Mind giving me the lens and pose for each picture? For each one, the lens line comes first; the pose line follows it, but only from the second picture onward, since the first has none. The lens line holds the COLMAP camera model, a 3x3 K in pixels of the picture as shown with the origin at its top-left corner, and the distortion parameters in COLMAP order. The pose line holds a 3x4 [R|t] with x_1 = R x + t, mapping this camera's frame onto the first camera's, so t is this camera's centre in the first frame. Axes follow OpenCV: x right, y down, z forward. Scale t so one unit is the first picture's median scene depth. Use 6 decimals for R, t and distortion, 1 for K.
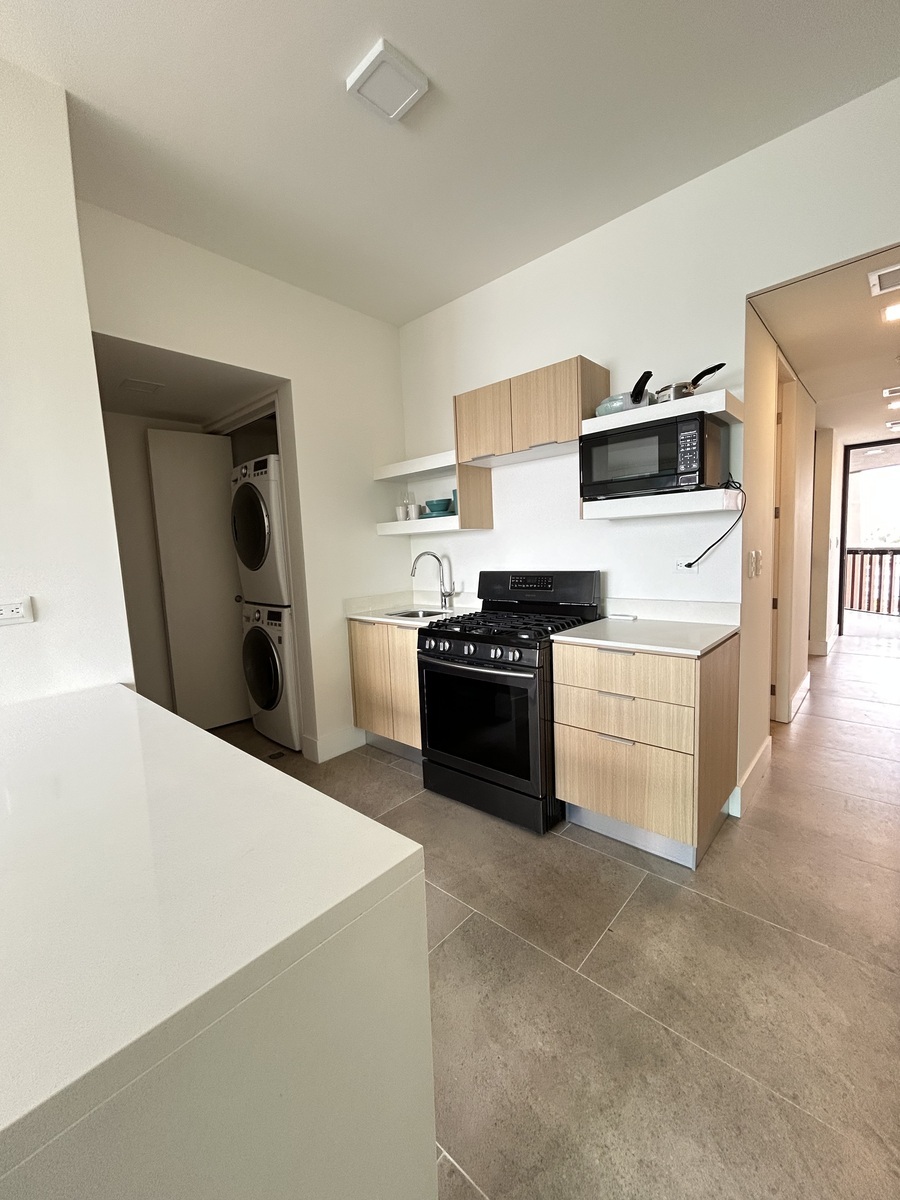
lens RADIAL K [[483.7, 0, 453.3], [0, 483.7, 594.8], [0, 0, 1]] dist [-0.002793, 0.000677]
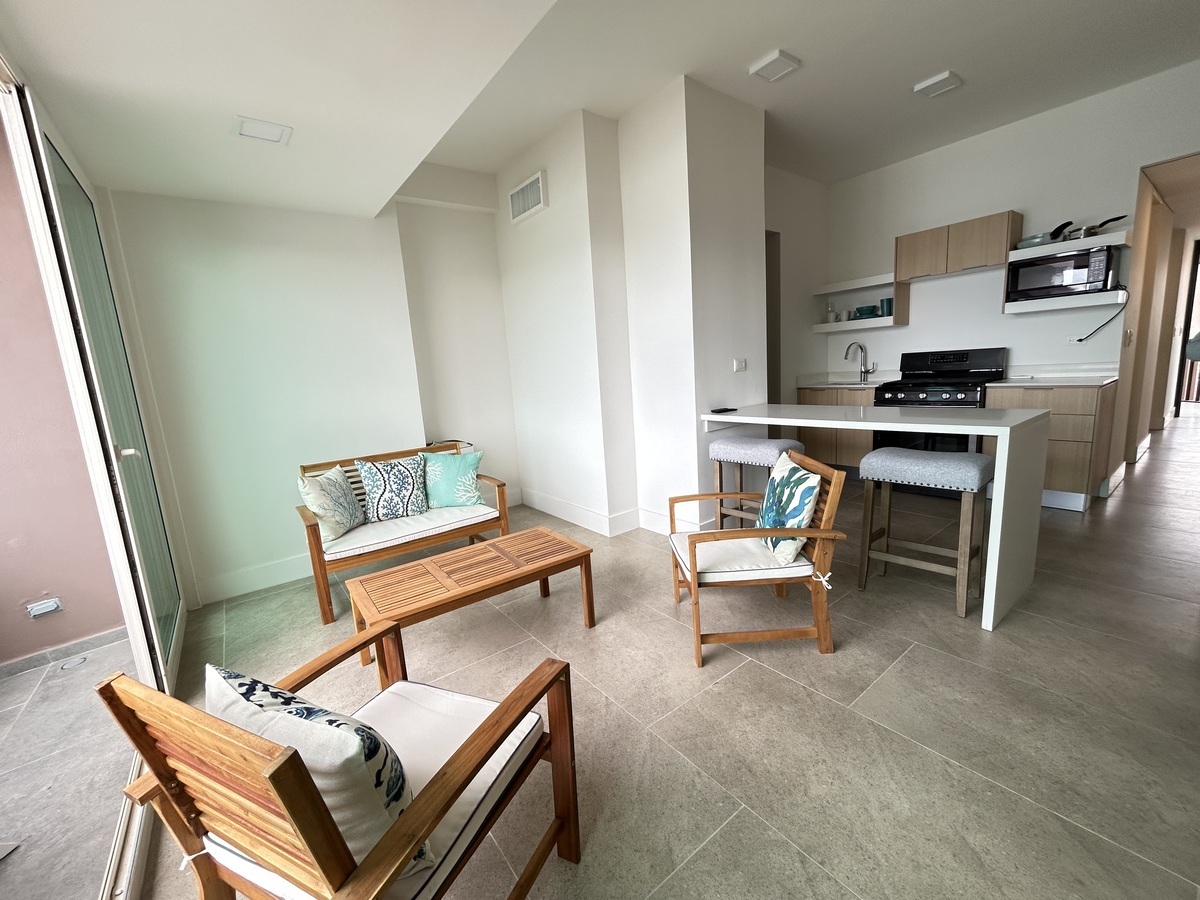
lens RADIAL K [[483.7, 0, 594.0], [0, 483.7, 445.8], [0, 0, 1]] dist [-0.002793, 0.000677]
pose [[0.982193, 0.009148, -0.187653, -0.718724], [0.004225, 0.997486, 0.070740, 0.152092], [0.187829, -0.070273, 0.979685, -0.808529]]
